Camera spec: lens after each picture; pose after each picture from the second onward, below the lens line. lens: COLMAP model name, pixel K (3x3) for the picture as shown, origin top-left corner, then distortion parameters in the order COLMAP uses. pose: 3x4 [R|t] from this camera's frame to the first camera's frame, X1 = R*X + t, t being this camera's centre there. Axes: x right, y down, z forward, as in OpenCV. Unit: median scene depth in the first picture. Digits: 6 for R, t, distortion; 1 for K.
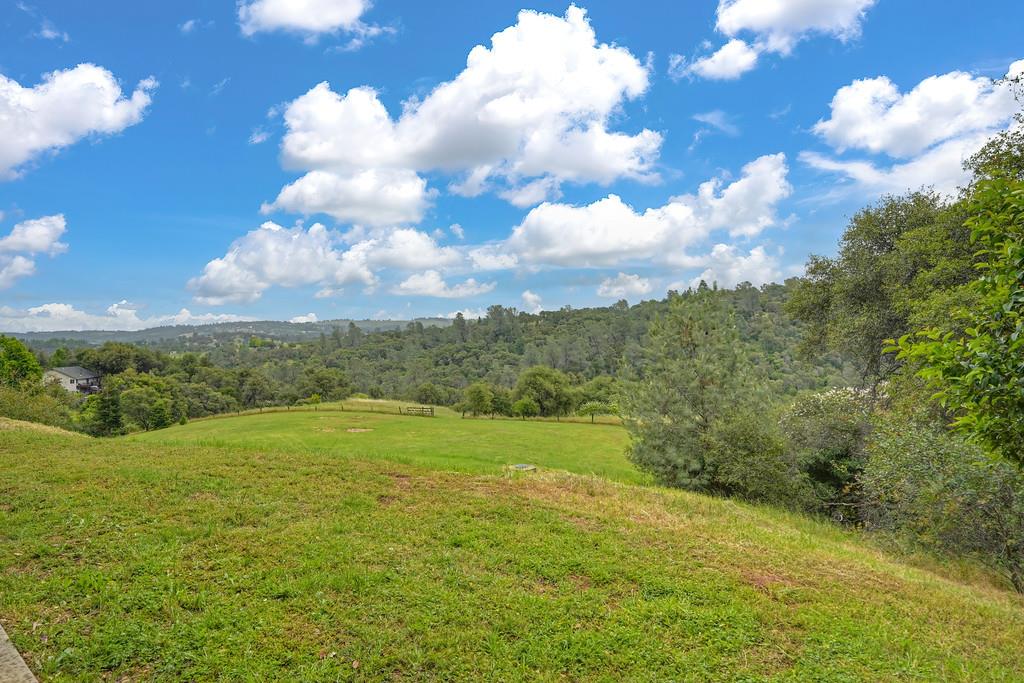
lens RADIAL K [[602.4, 0, 517.2], [0, 602.4, 347.9], [0, 0, 1]] dist [-0.007043, 0.001520]
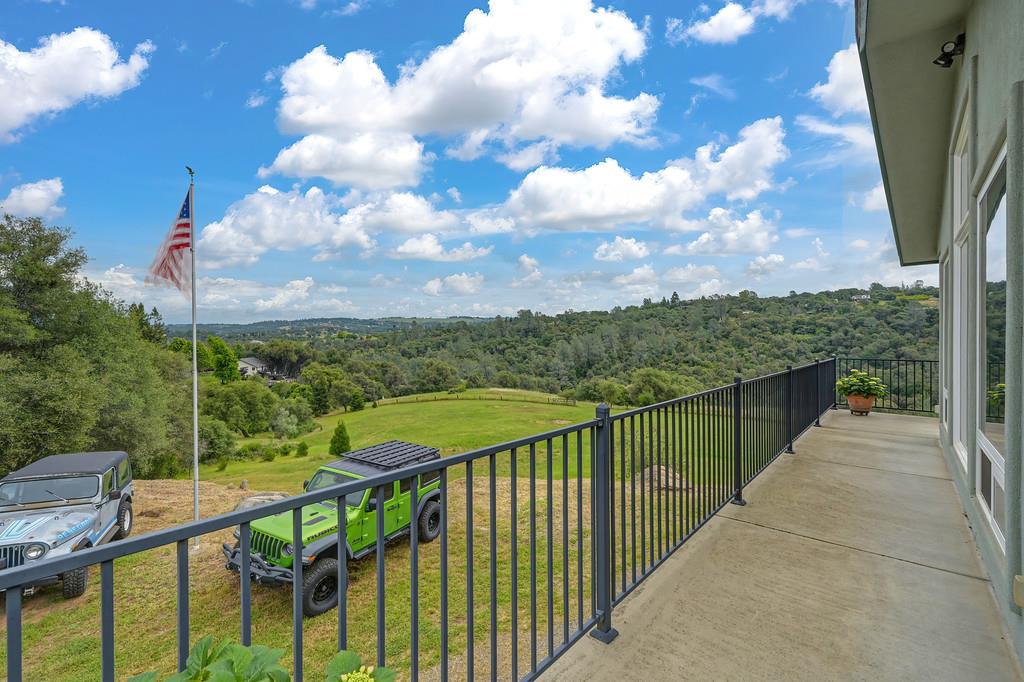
lens RADIAL K [[444.6, 0, 505.1], [0, 444.6, 338.1], [0, 0, 1]] dist [0.000121, -0.000004]
pose [[0.999884, 0.009437, -0.011931, -0.179374], [-0.009410, 0.999953, 0.002268, -0.023604], [0.011952, -0.002155, 0.999926, 0.003875]]
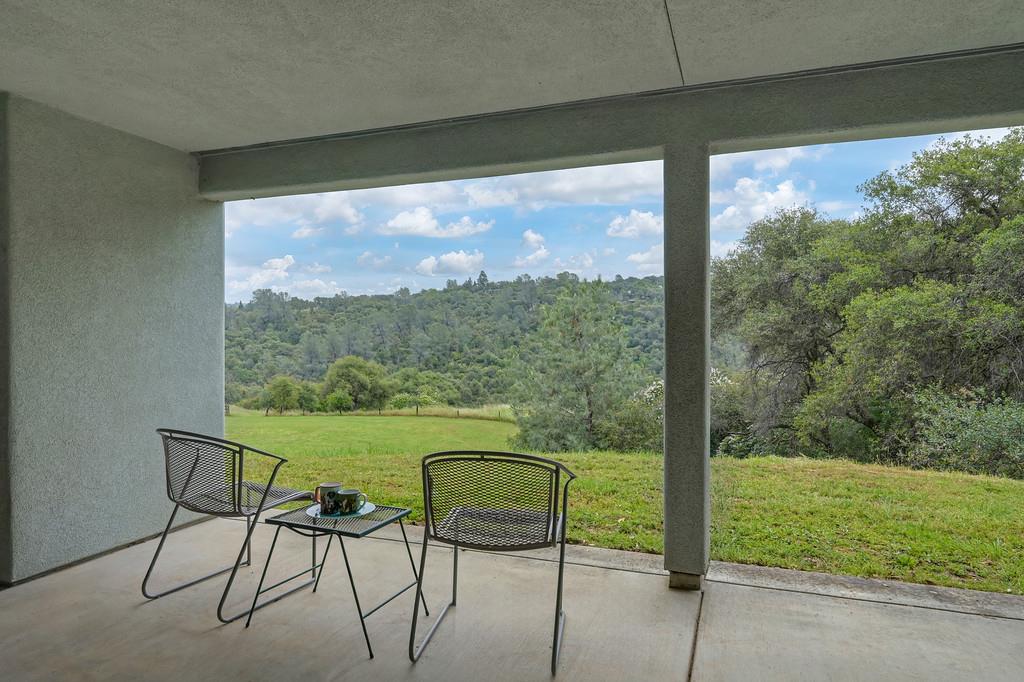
lens RADIAL K [[622.8, 0, 513.0], [0, 622.8, 342.7], [0, 0, 1]] dist [-0.004335, 0.000073]
pose [[0.934689, 0.003151, 0.355453, -0.046871], [-0.006115, 0.999955, 0.007215, 0.000163], [-0.355414, -0.008917, 0.934666, 0.009224]]
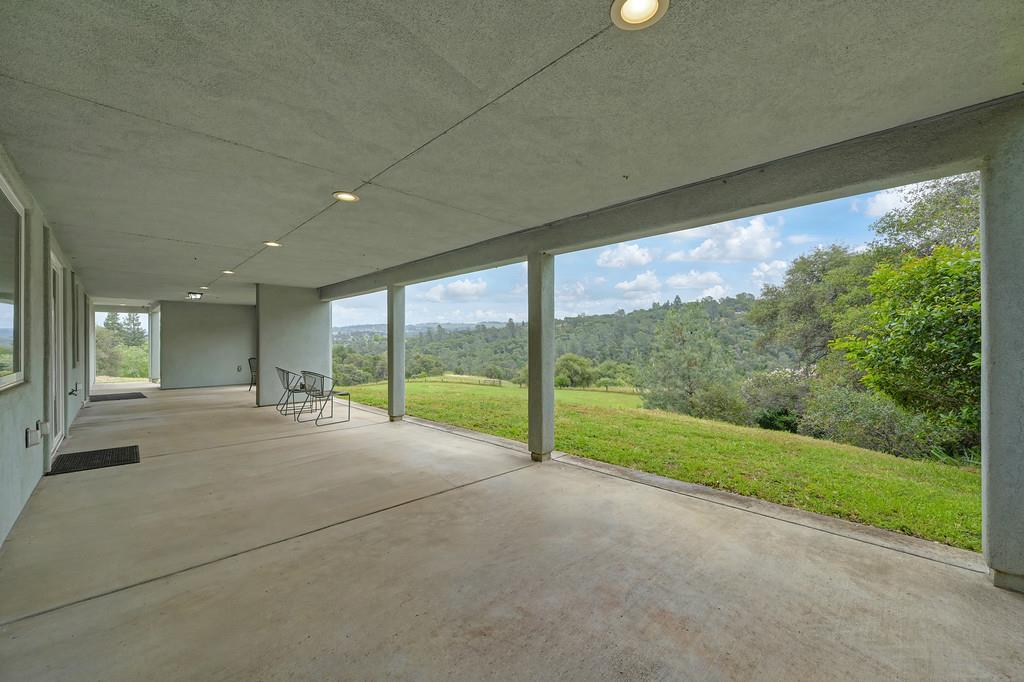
lens RADIAL K [[405.7, 0, 514.8], [0, 405.7, 345.1], [0, 0, 1]] dist [-0.002011, 0.000690]
pose [[0.996880, 0.002393, -0.078890, -0.013990], [-0.001750, 0.999965, 0.008220, -0.000213], [0.078907, -0.008057, 0.996849, -0.019197]]
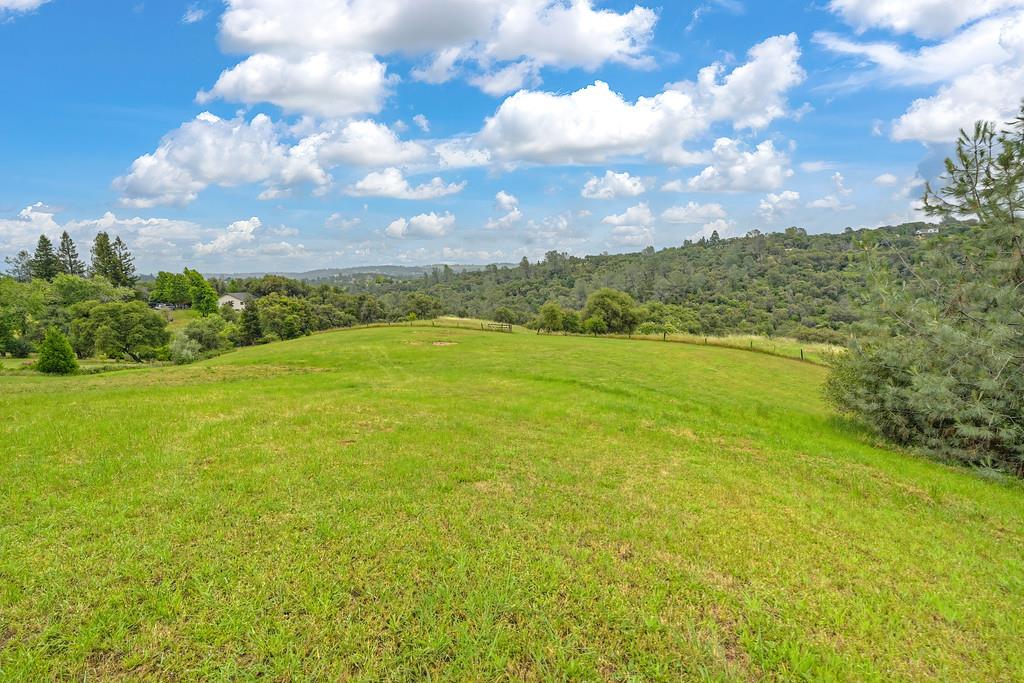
lens RADIAL K [[422.0, 0, 514.7], [0, 422.0, 343.8], [0, 0, 1]] dist [-0.003456, 0.000255]
pose [[0.993745, 0.018716, -0.110091, -0.028412], [-0.003700, 0.990833, 0.135043, 0.017573], [0.111609, -0.133791, 0.984705, 0.136830]]
